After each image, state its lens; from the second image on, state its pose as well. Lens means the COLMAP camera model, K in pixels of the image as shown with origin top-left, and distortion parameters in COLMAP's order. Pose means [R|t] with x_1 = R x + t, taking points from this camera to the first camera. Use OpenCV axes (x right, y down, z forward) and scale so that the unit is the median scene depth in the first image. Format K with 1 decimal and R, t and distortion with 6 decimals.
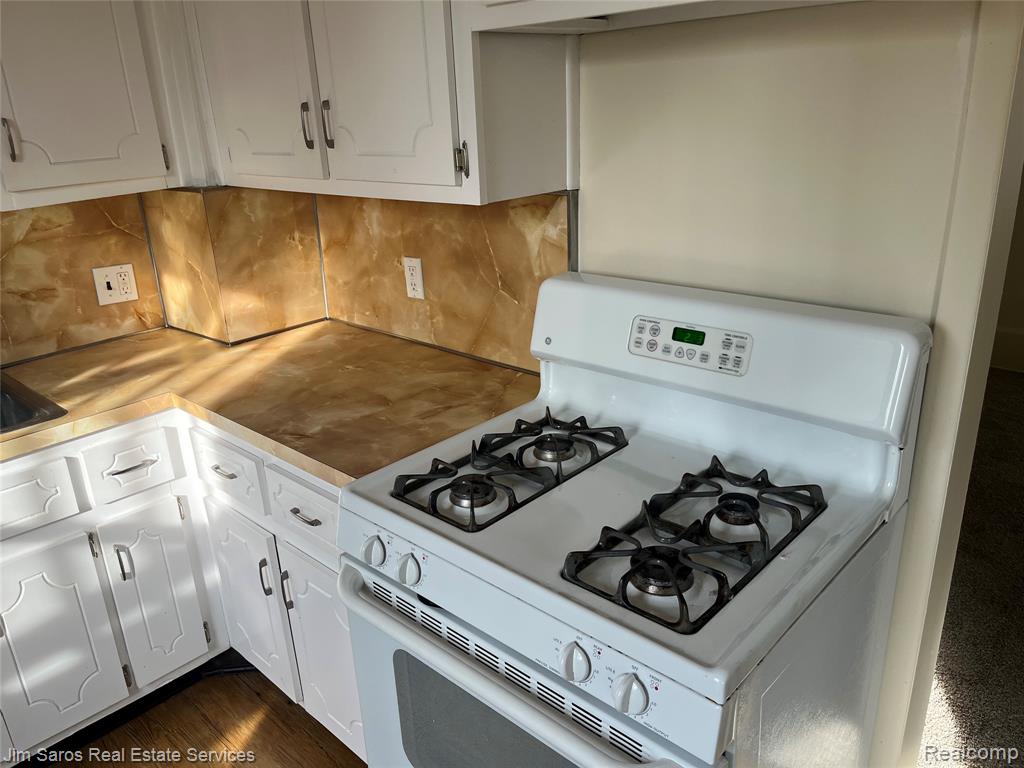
lens RADIAL K [[781.9, 0, 512.7], [0, 781.9, 398.0], [0, 0, 1]] dist [0.052948, -0.081304]
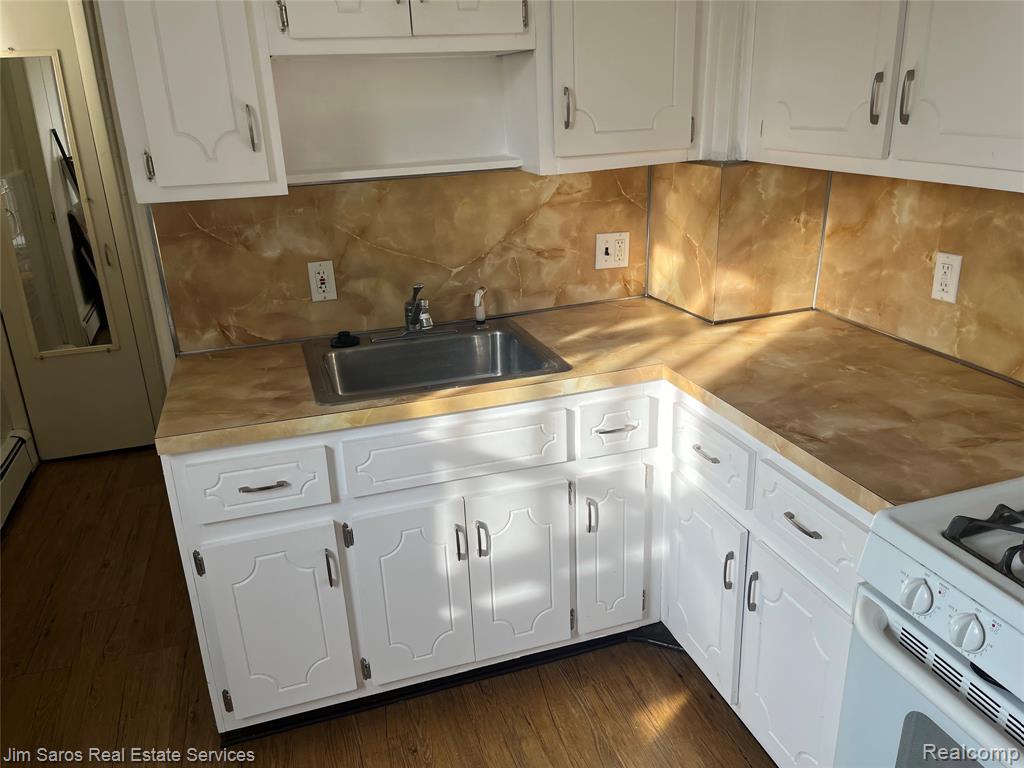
lens RADIAL K [[781.9, 0, 512.7], [0, 781.9, 398.0], [0, 0, 1]] dist [0.052948, -0.081304]
pose [[0.873252, 0.185859, -0.450430, -0.131592], [-0.173294, 0.982422, 0.069406, -0.000734], [0.455412, 0.017448, 0.890110, 0.014617]]
